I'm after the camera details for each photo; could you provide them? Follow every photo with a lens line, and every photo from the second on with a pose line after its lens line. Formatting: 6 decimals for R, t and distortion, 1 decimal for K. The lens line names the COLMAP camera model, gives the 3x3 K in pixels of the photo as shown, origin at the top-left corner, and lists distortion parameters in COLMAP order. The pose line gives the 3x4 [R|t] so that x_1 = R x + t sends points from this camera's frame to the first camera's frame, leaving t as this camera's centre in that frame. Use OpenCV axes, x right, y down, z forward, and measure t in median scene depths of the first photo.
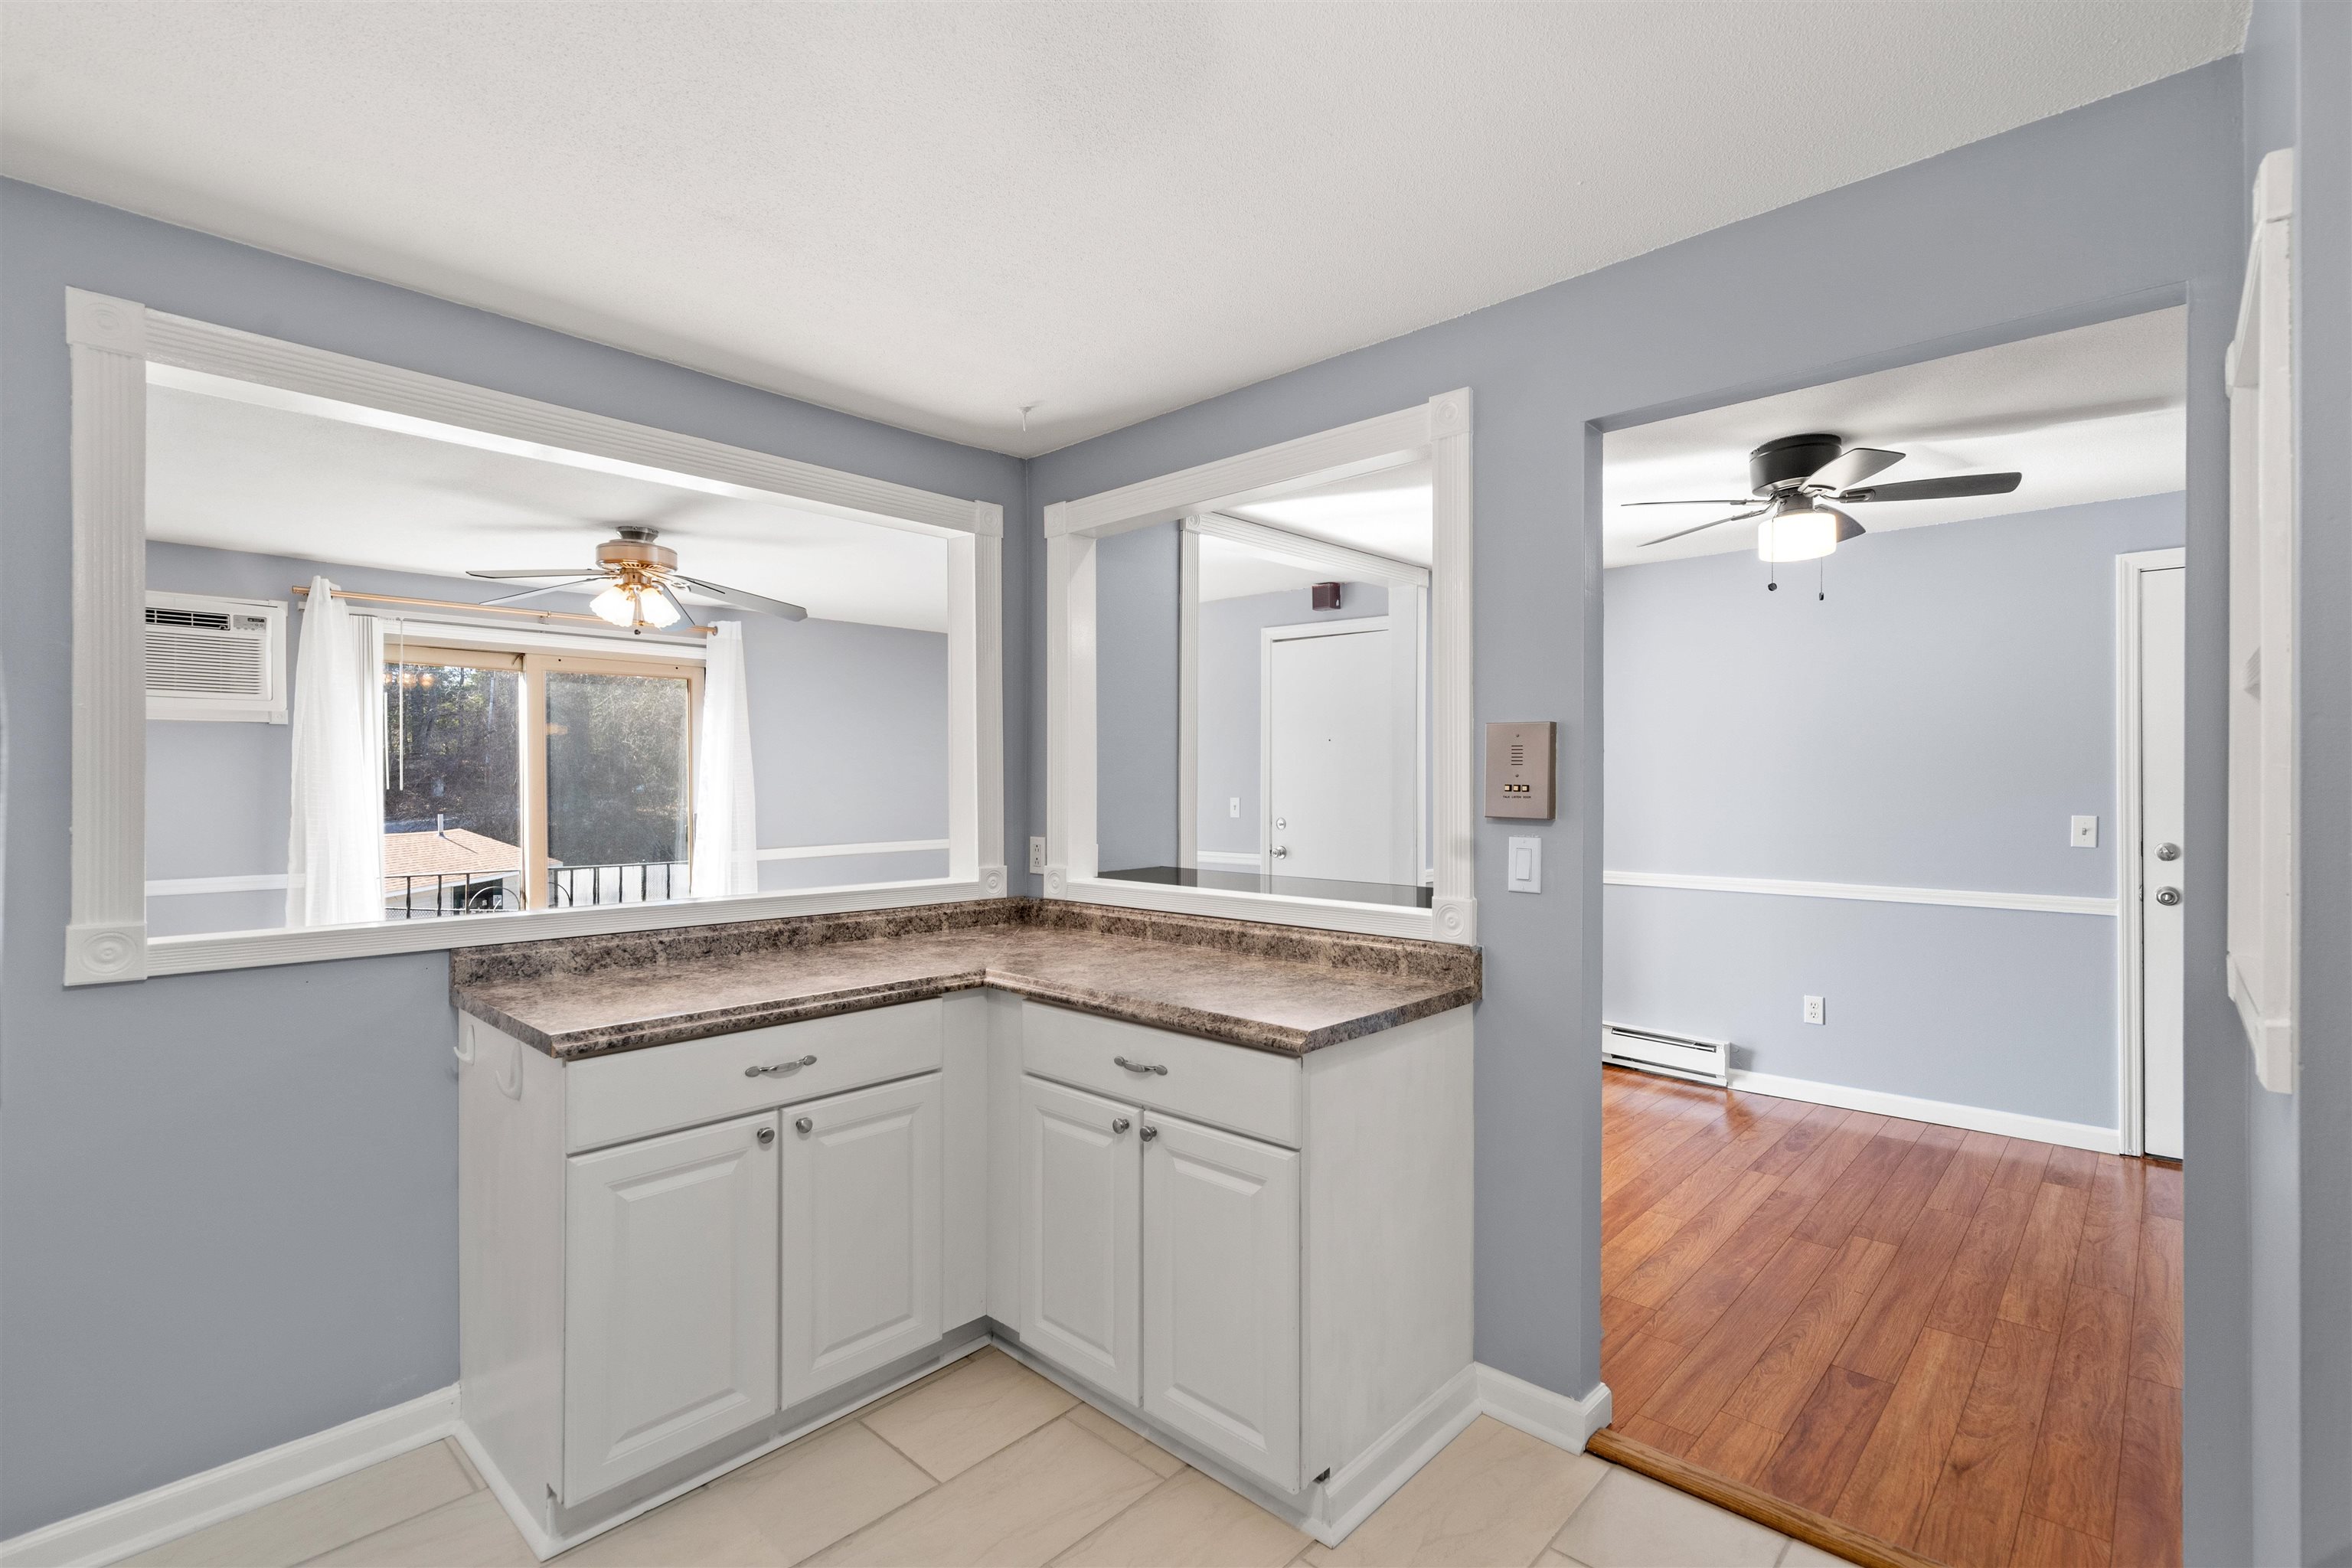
lens RADIAL K [[1085.0, 0, 1178.3], [0, 1085.0, 779.2], [0, 0, 1]] dist [0.003103, -0.001643]
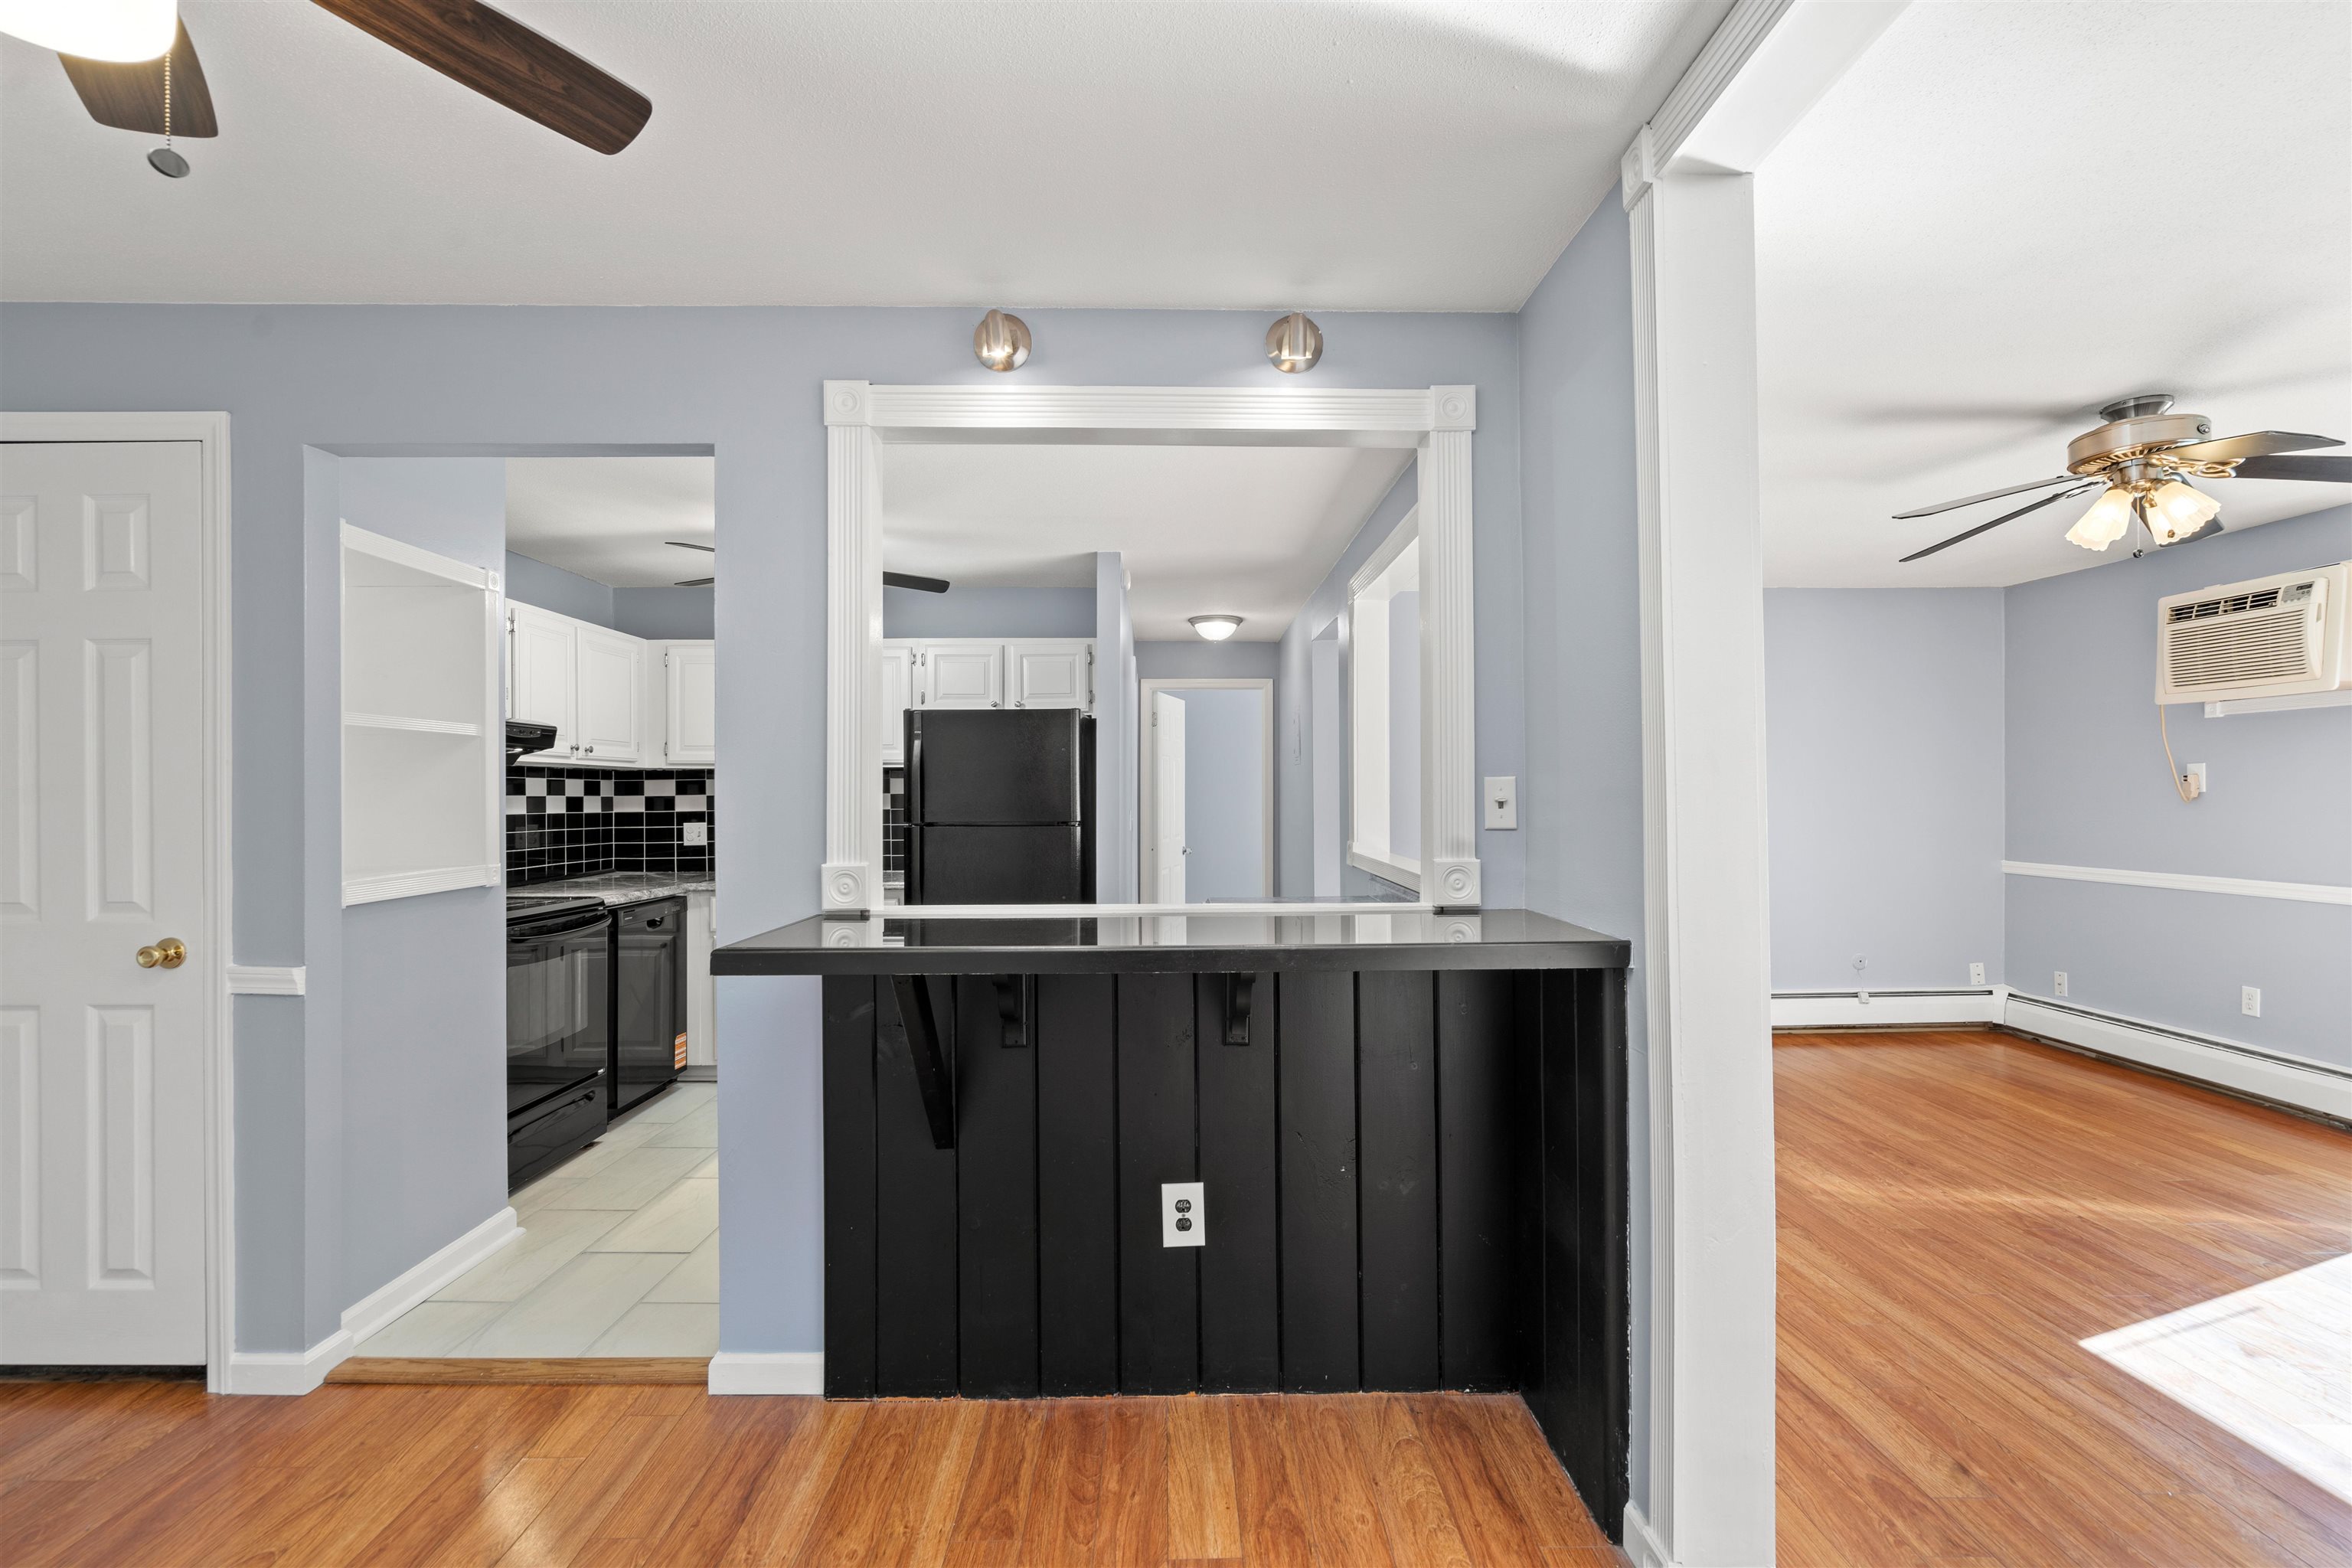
lens RADIAL K [[1079.0, 0, 1174.4], [0, 1079.0, 789.3], [0, 0, 1]] dist [-0.000089, 0.000397]
pose [[-0.728190, 0.000806, -0.685375, 0.482597], [0.006540, 0.999962, -0.005773, 0.014979], [0.685344, -0.008686, -0.728168, 1.275170]]
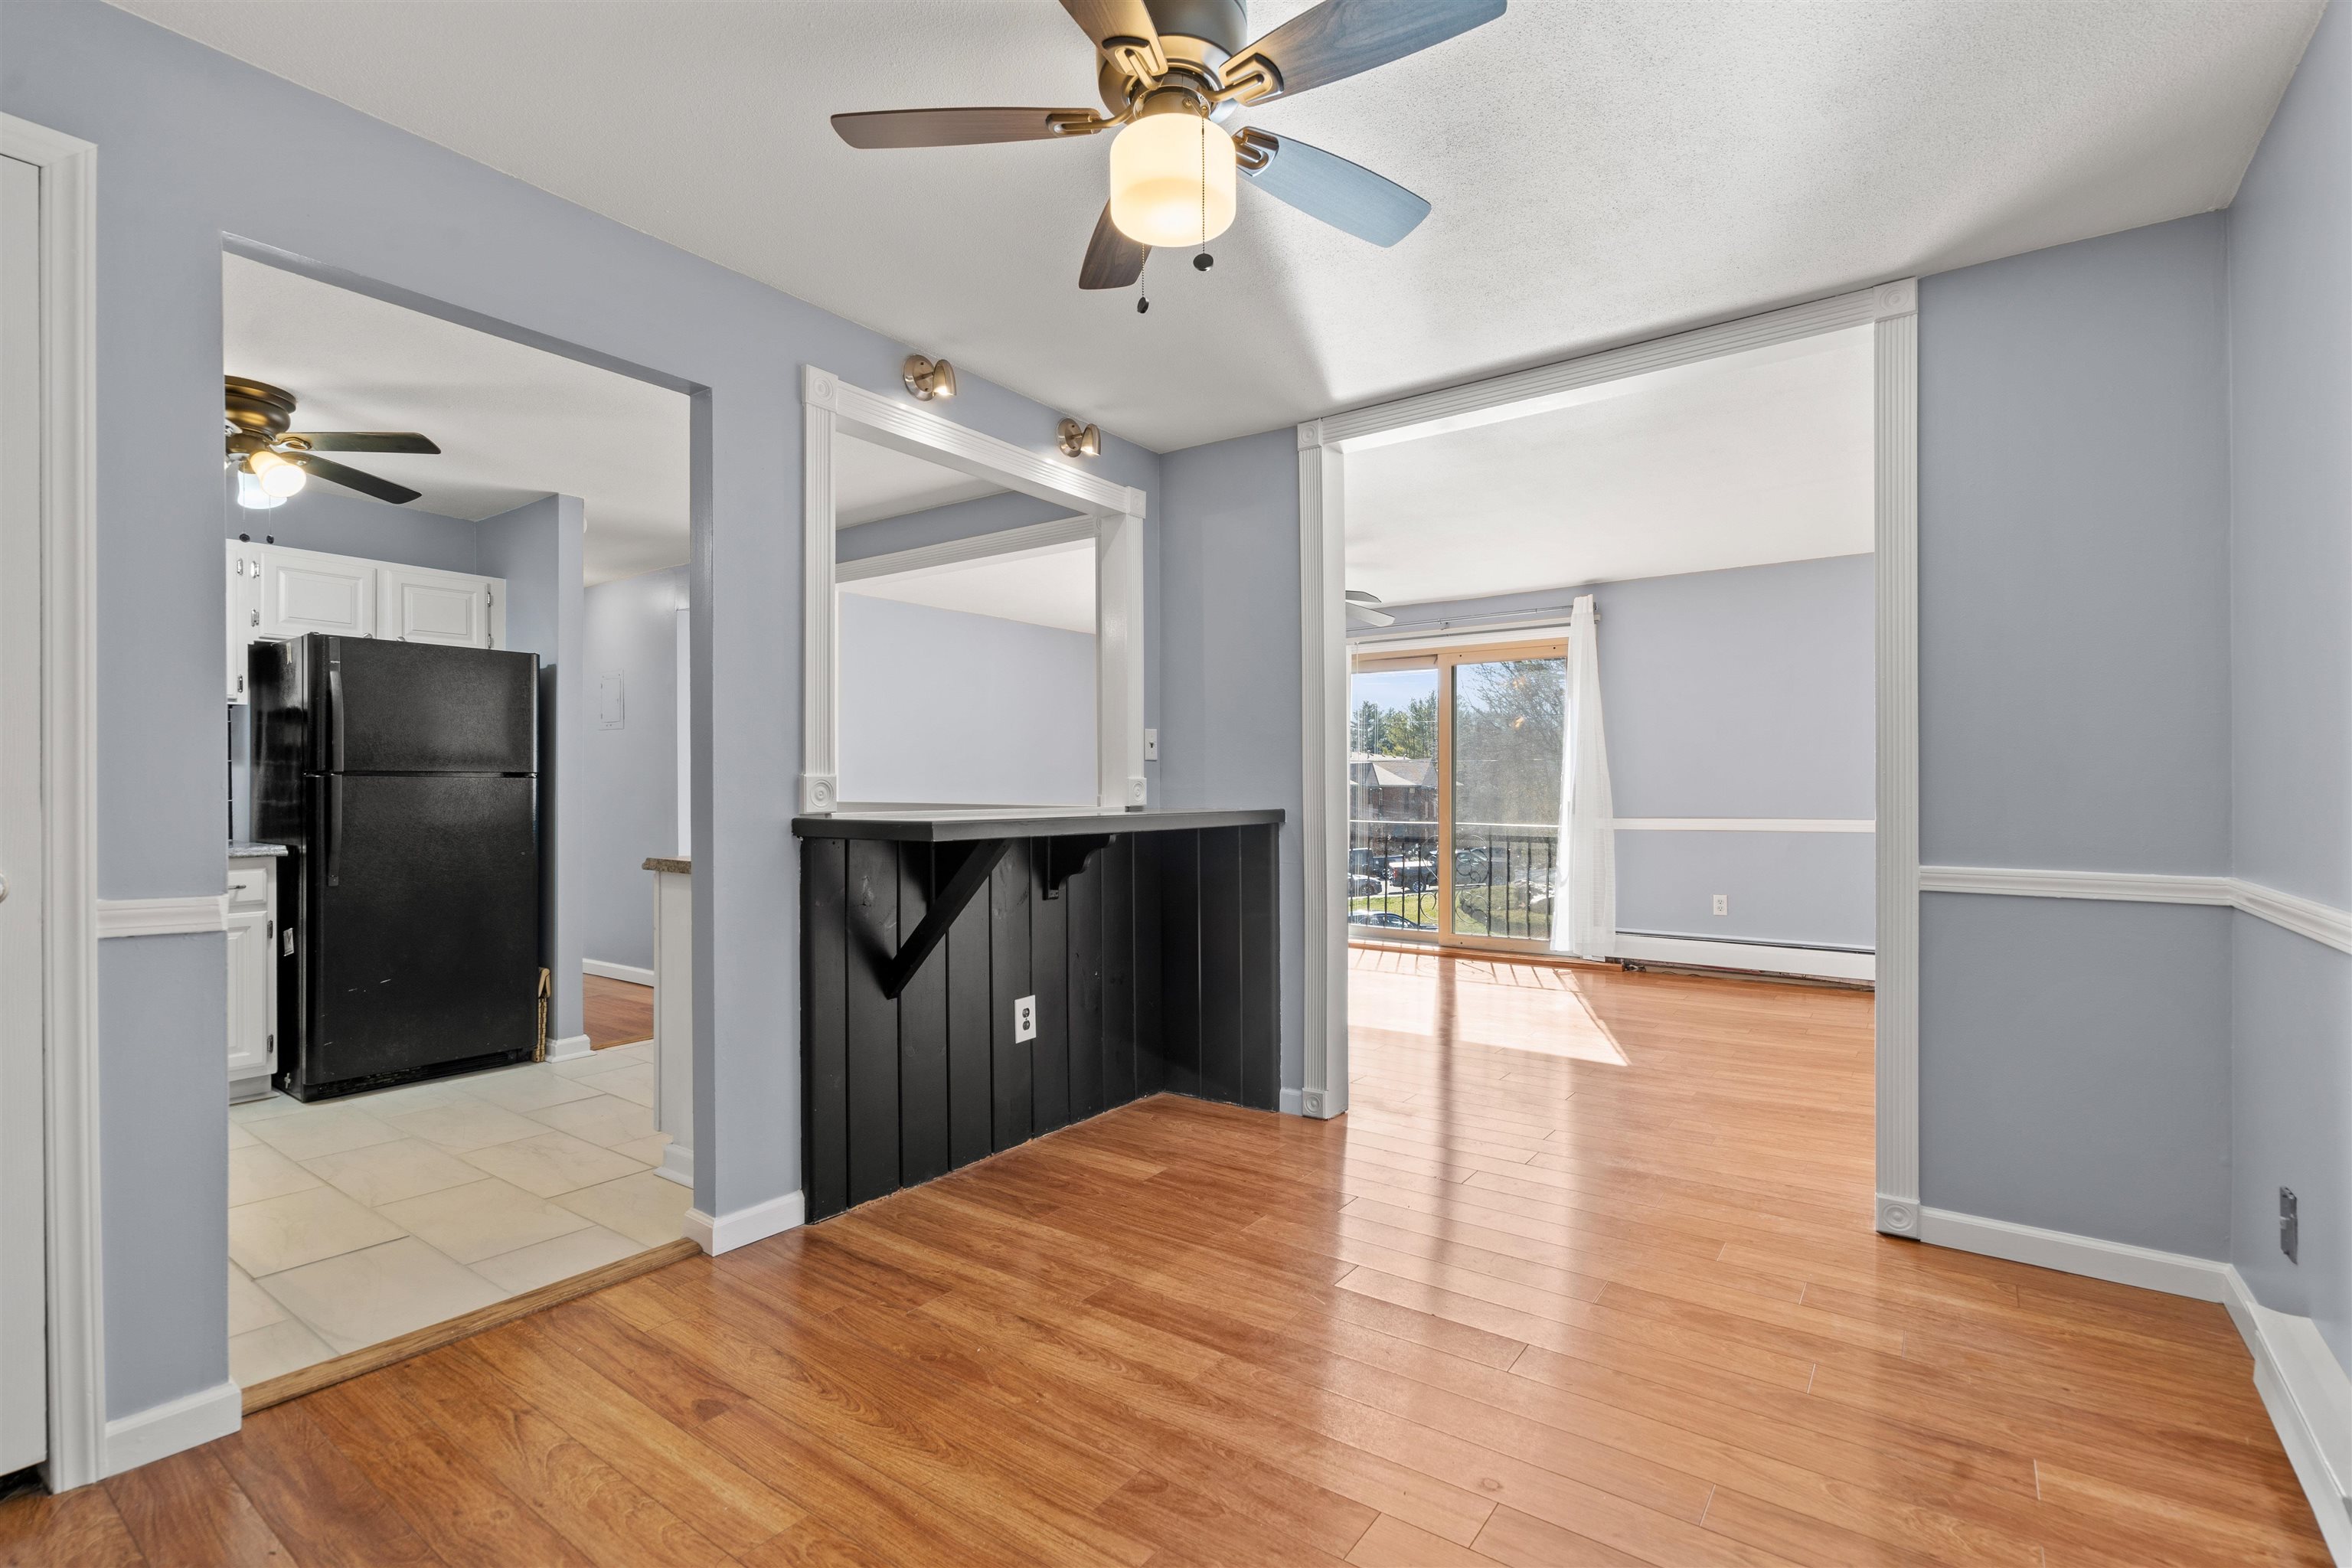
lens RADIAL K [[1079.0, 0, 1174.4], [0, 1079.0, 789.3], [0, 0, 1]] dist [-0.000089, 0.000397]
pose [[0.115663, -0.000138, -0.993289, 0.974603], [0.003308, 0.999994, 0.000247, 0.065146], [0.993283, -0.003314, 0.115662, 0.836373]]
